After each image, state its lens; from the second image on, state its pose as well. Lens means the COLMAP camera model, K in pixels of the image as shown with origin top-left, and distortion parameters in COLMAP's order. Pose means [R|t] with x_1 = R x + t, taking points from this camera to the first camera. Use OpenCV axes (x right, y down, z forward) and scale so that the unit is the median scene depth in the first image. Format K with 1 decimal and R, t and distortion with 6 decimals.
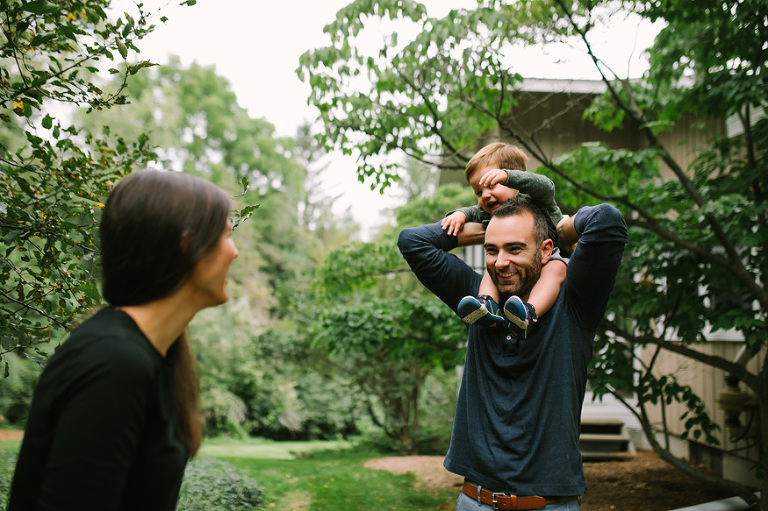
lens RADIAL K [[772.2, 0, 388.4], [0, 772.2, 251.1], [0, 0, 1]] dist [-0.029615, 0.000000]
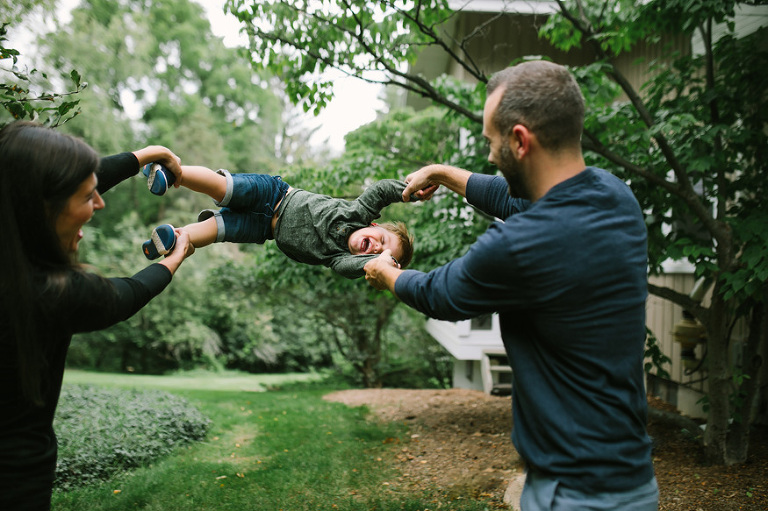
lens RADIAL K [[772.2, 0, 387.2], [0, 772.2, 256.2], [0, 0, 1]] dist [-0.029615, 0.000000]
pose [[0.999773, 0.001118, 0.021287, 0.041868], [-0.003060, 0.995809, 0.091408, 0.008172], [-0.021096, -0.091452, 0.995586, 0.038782]]
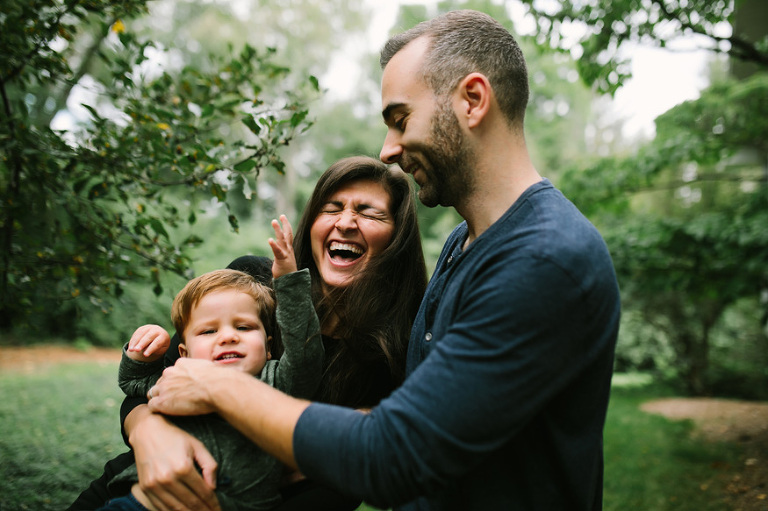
lens RADIAL K [[772.2, 0, 363.3], [0, 772.2, 245.3], [0, 0, 1]] dist [-0.029615, 0.000000]
pose [[0.915613, -0.030221, -0.400923, 0.052526], [0.062404, 0.995769, 0.067456, 0.009609], [0.397188, -0.086783, 0.913625, 0.085407]]
